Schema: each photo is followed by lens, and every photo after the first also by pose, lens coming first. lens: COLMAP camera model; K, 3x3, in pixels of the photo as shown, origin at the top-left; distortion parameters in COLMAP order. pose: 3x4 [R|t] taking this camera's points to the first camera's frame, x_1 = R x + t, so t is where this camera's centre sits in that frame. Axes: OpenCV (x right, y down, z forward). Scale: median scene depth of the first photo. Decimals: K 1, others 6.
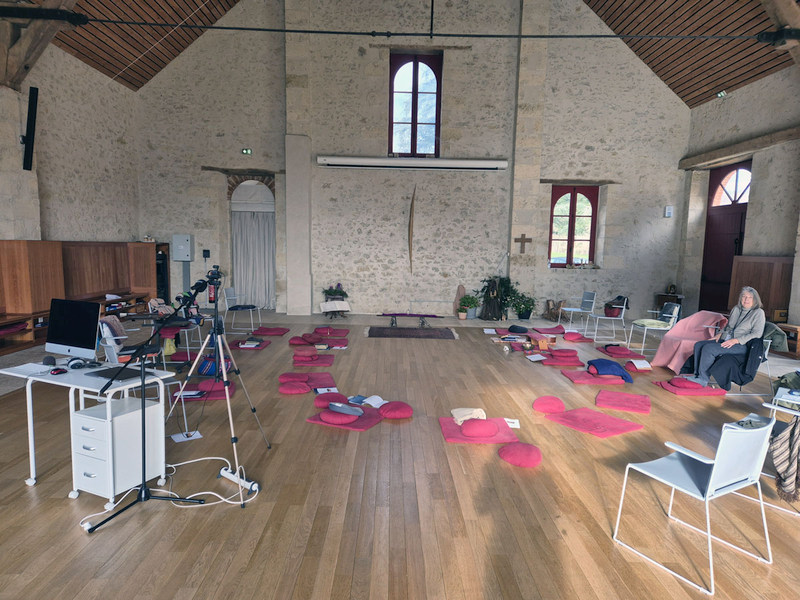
lens RADIAL K [[531.1, 0, 399.4], [0, 531.1, 302.6], [0, 0, 1]] dist [0.025809, -0.015941]
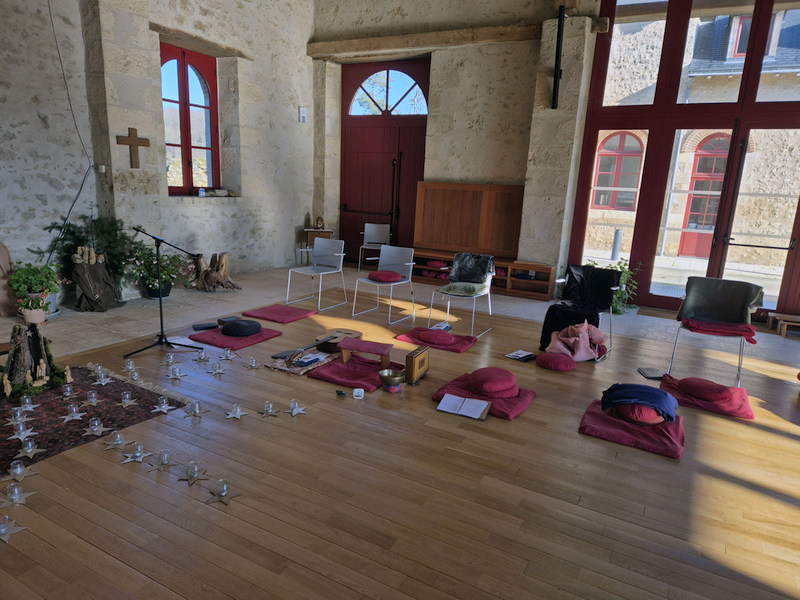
lens RADIAL K [[531.1, 0, 401.4], [0, 531.1, 303.0], [0, 0, 1]] dist [0.025809, -0.015941]
pose [[0.506343, -0.183952, 0.842484, -0.088581], [0.045955, 0.981351, 0.186653, -0.050032], [-0.861107, -0.055794, 0.505353, 0.517901]]
